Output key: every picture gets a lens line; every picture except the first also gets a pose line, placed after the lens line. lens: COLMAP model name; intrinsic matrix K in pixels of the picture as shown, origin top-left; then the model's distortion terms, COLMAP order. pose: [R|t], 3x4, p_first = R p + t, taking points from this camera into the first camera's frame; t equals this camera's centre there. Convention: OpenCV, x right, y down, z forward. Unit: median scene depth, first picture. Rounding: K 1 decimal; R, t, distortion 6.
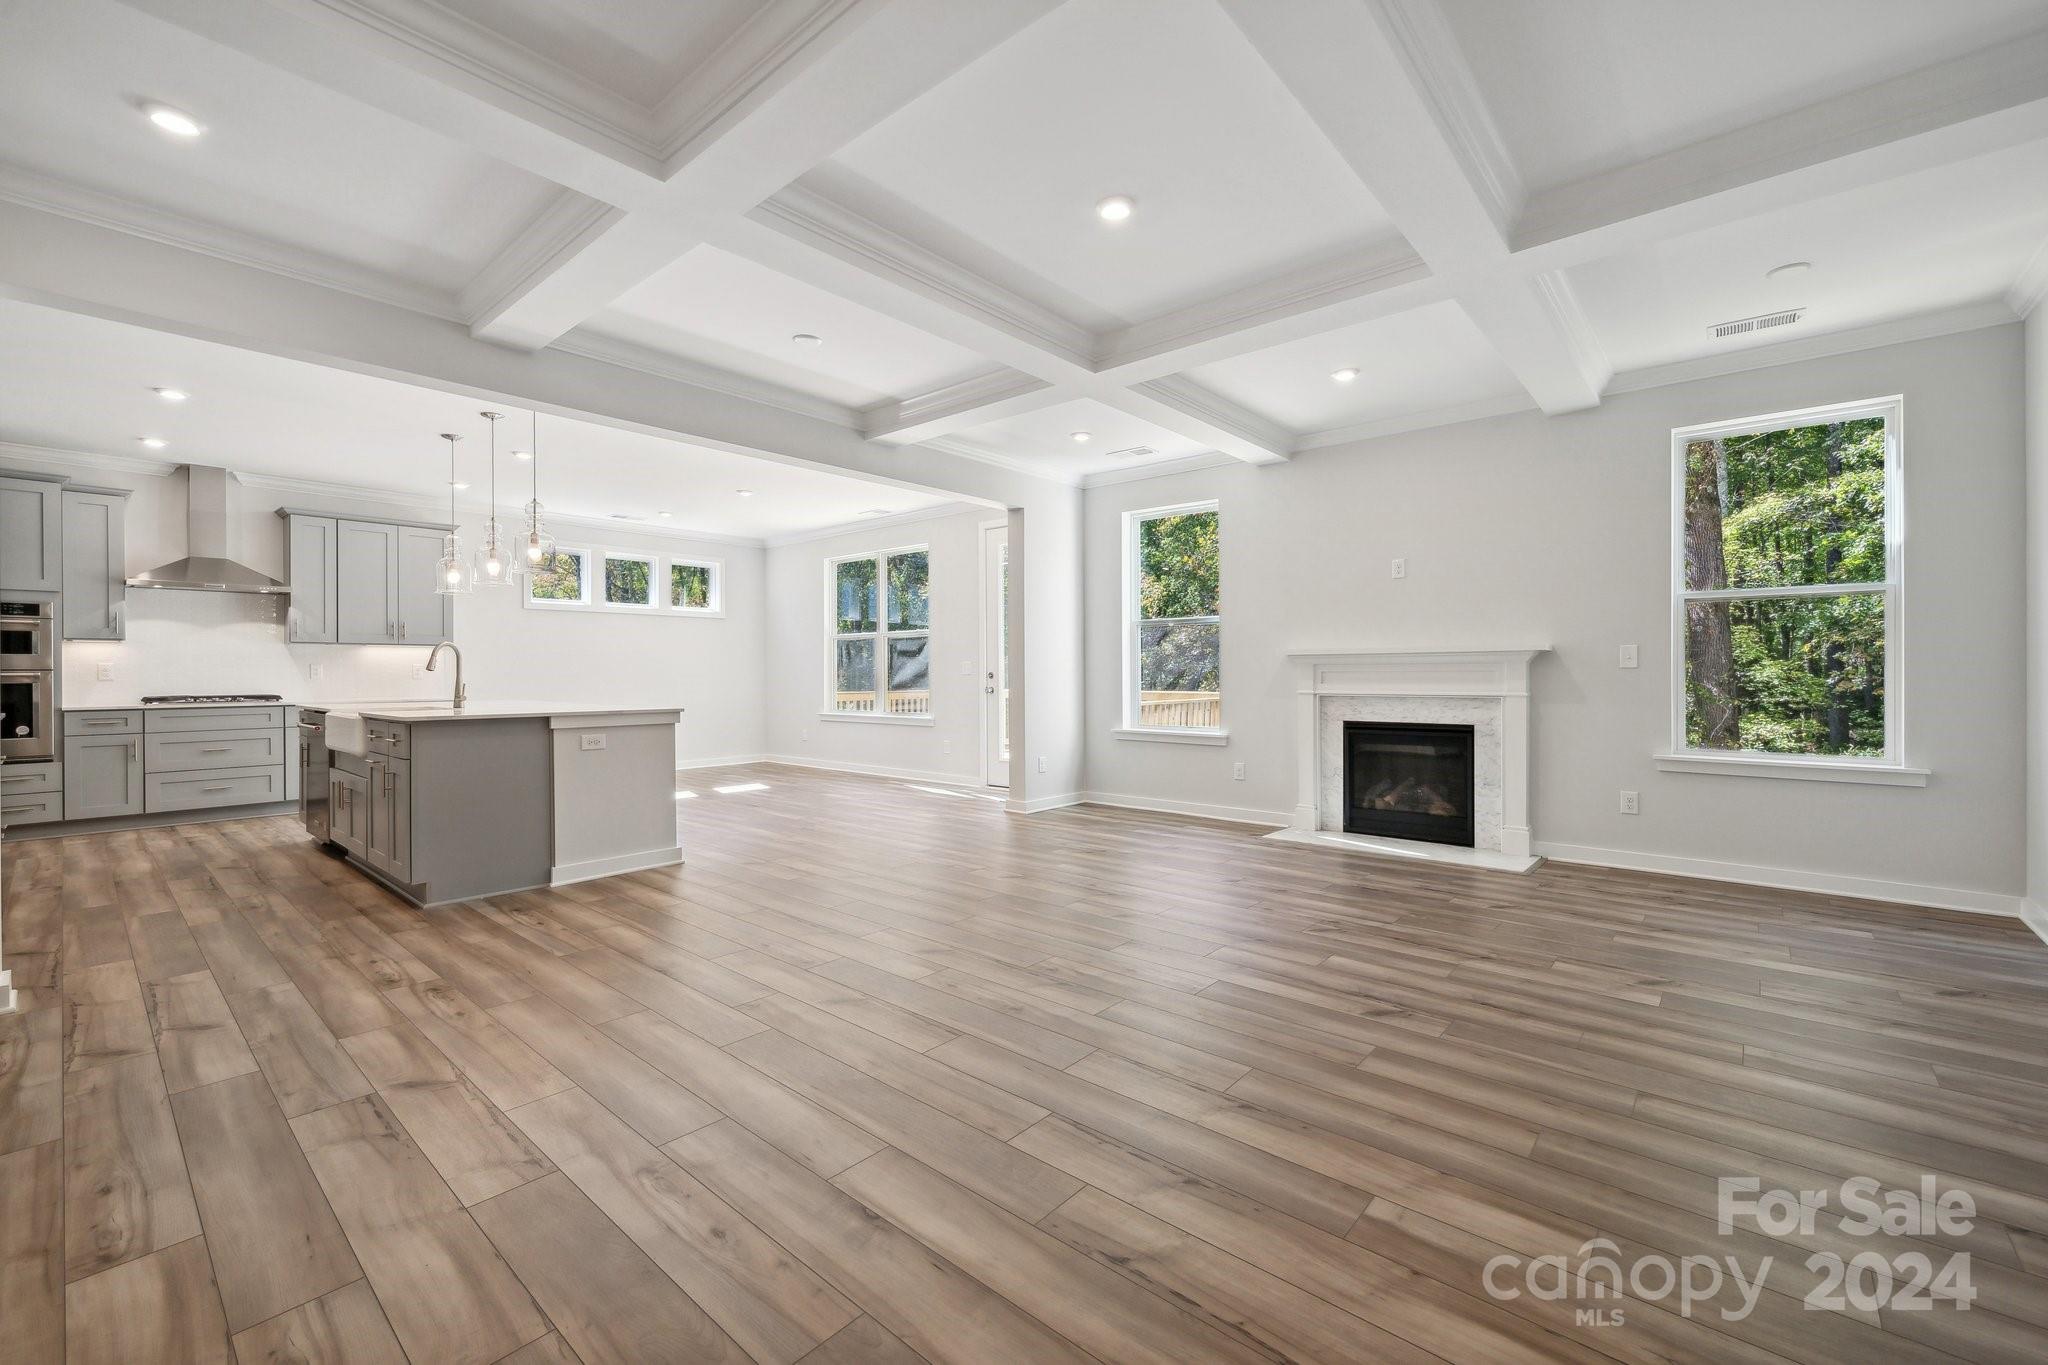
lens RADIAL K [[855.8, 0, 1056.4], [0, 855.8, 670.4], [0, 0, 1]] dist [-0.006451, 0.000235]
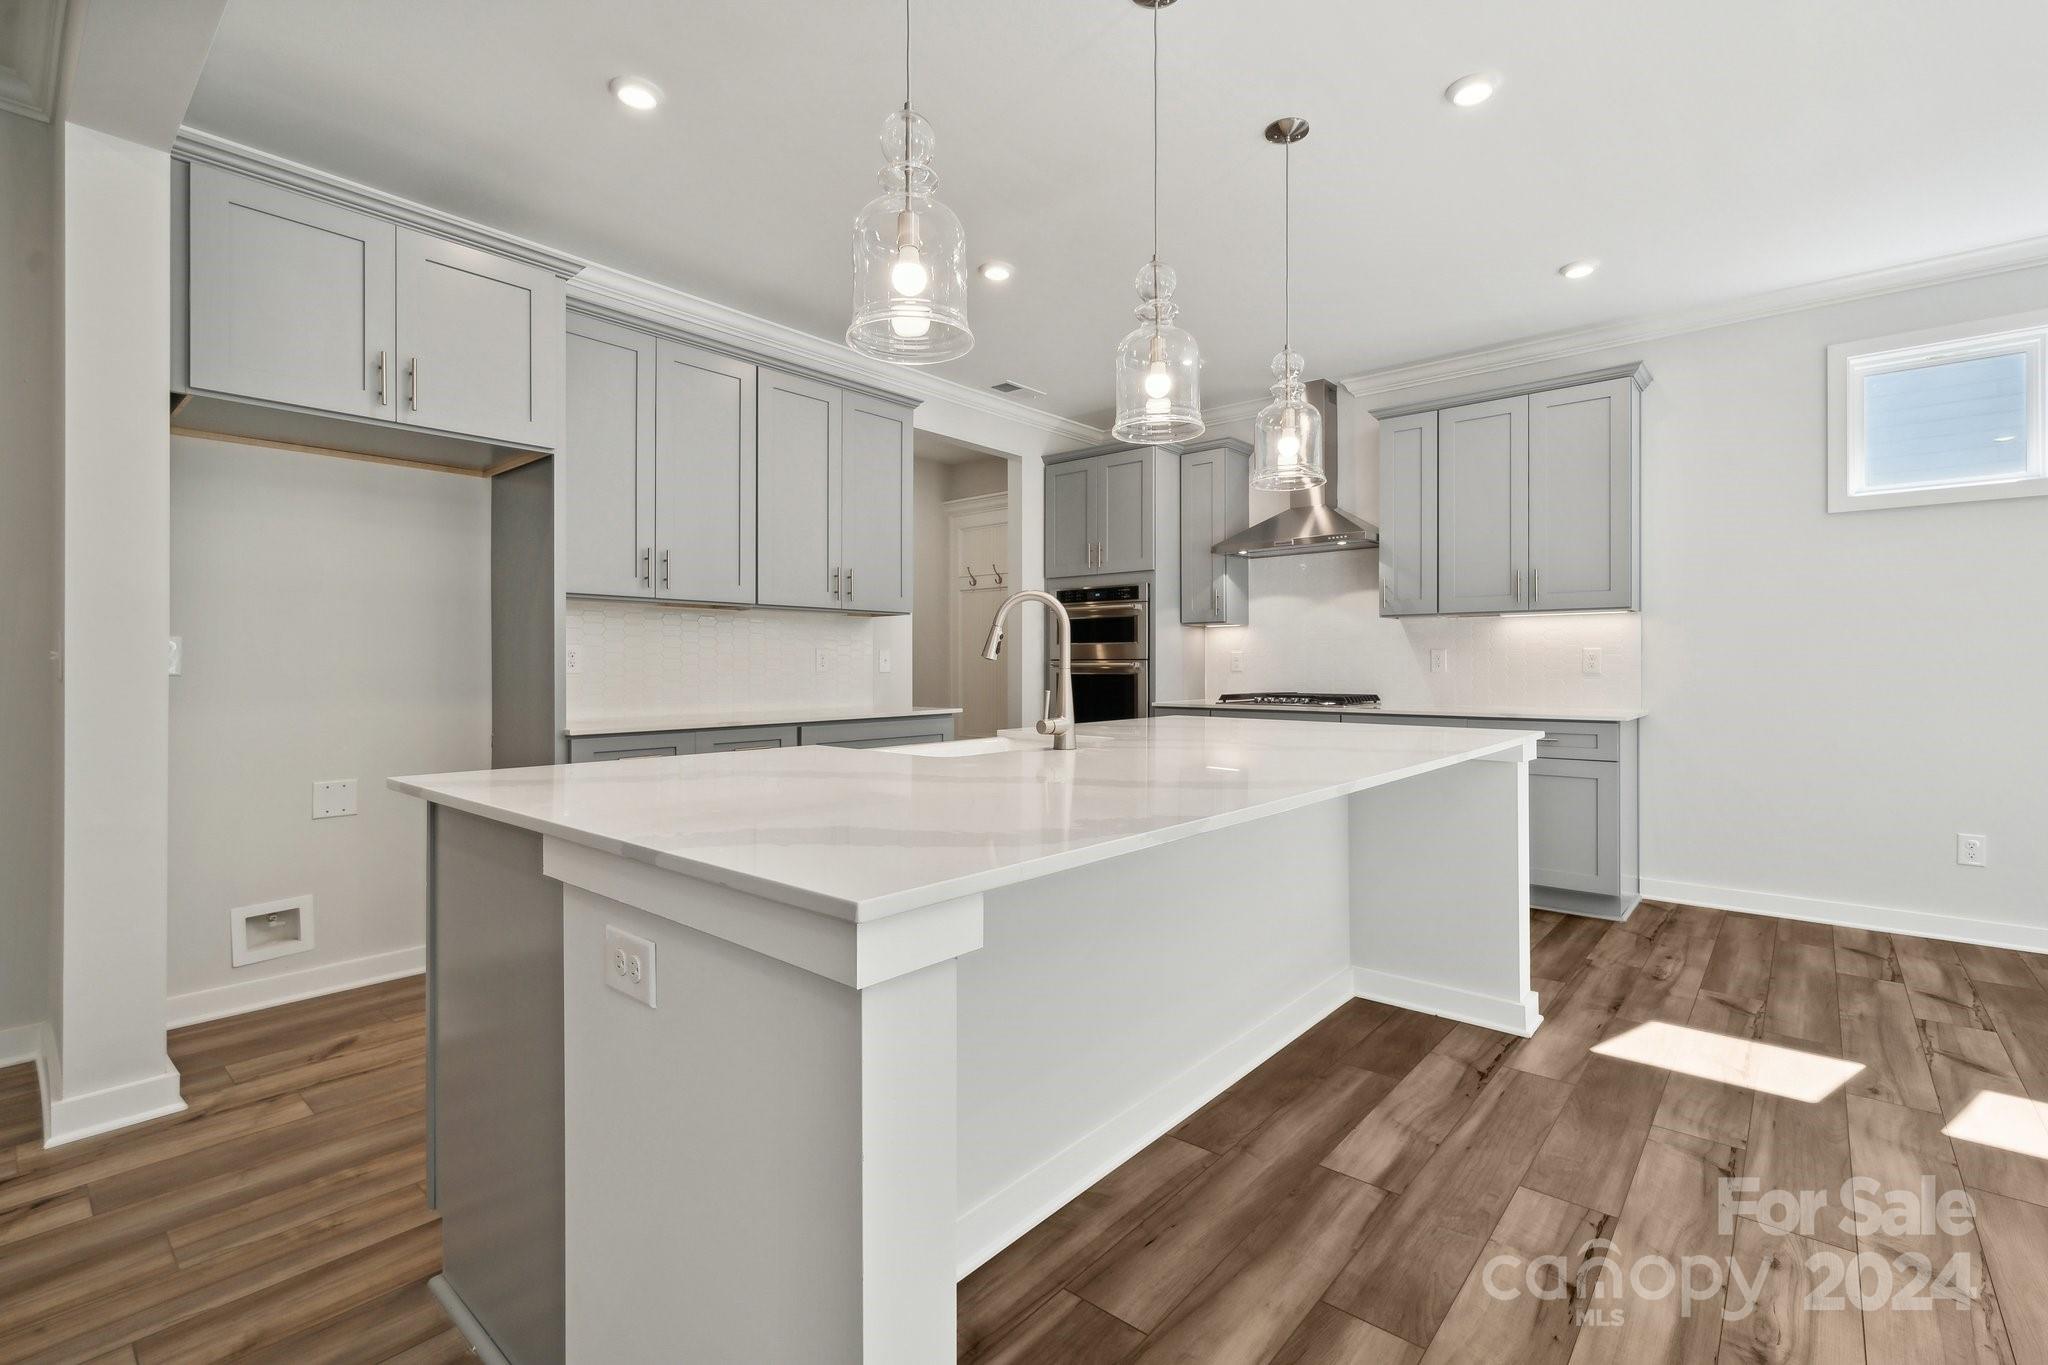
lens RADIAL K [[923.1, 0, 1039.2], [0, 923.1, 655.1], [0, 0, 1]] dist [0.008609, 0.000430]
pose [[-0.017279, -0.007803, -0.999820, -0.239865], [0.004098, 0.999961, -0.007875, 0.001476], [0.999842, -0.004233, -0.017246, 0.947644]]
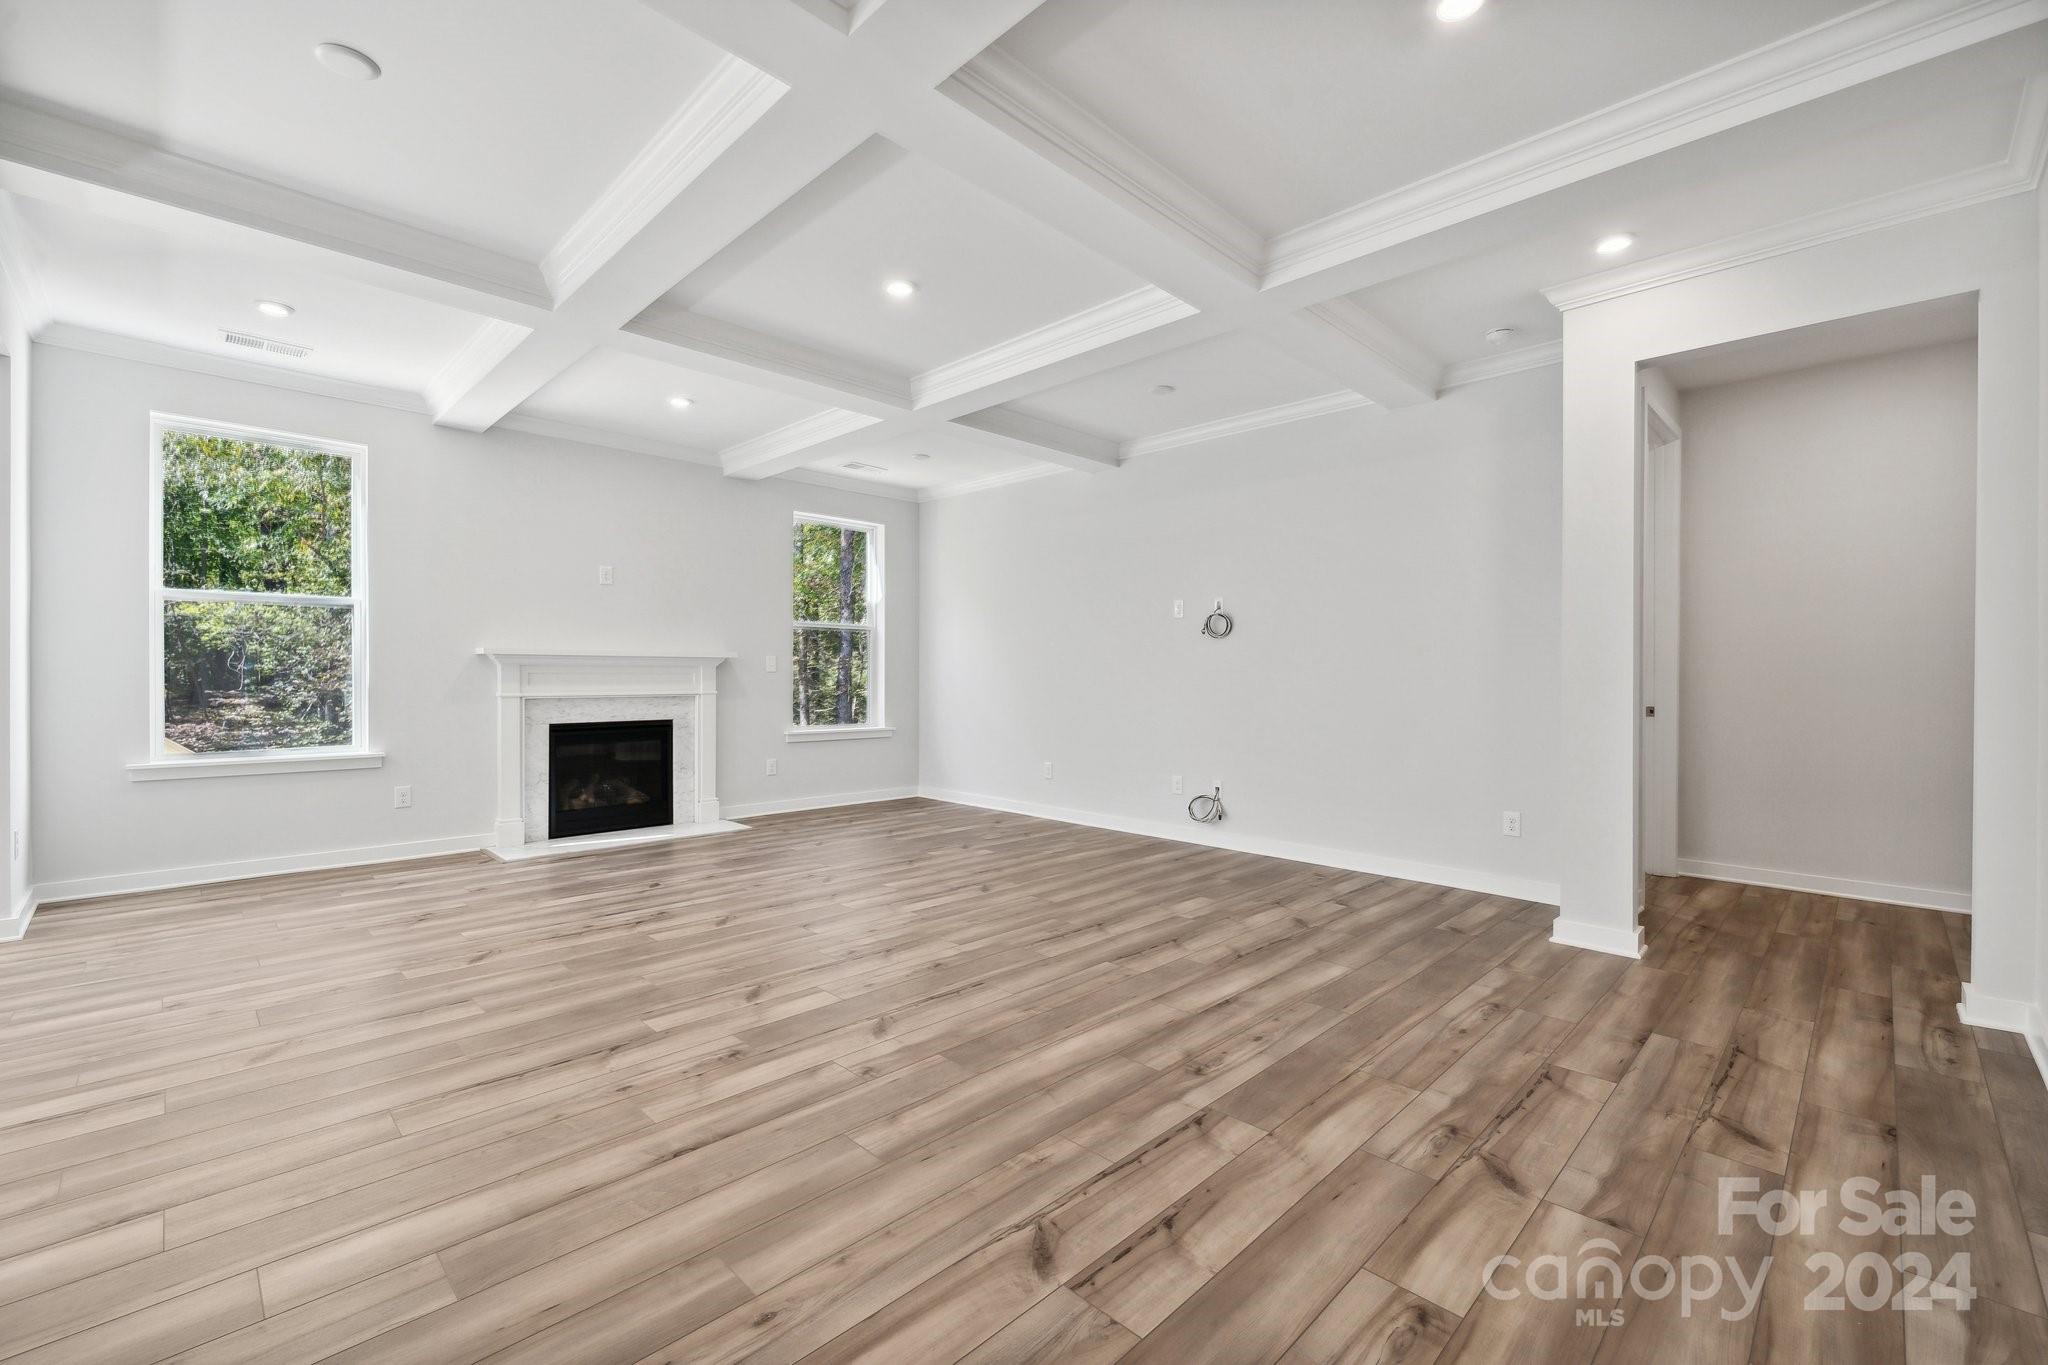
lens RADIAL K [[855.8, 0, 1029.9], [0, 855.8, 678.8], [0, 0, 1]] dist [-0.006451, 0.000235]
pose [[0.076743, -0.002371, 0.997048, -0.632645], [-0.008906, 0.999956, 0.003064, -0.000119], [-0.997011, -0.009115, 0.076719, 0.414494]]
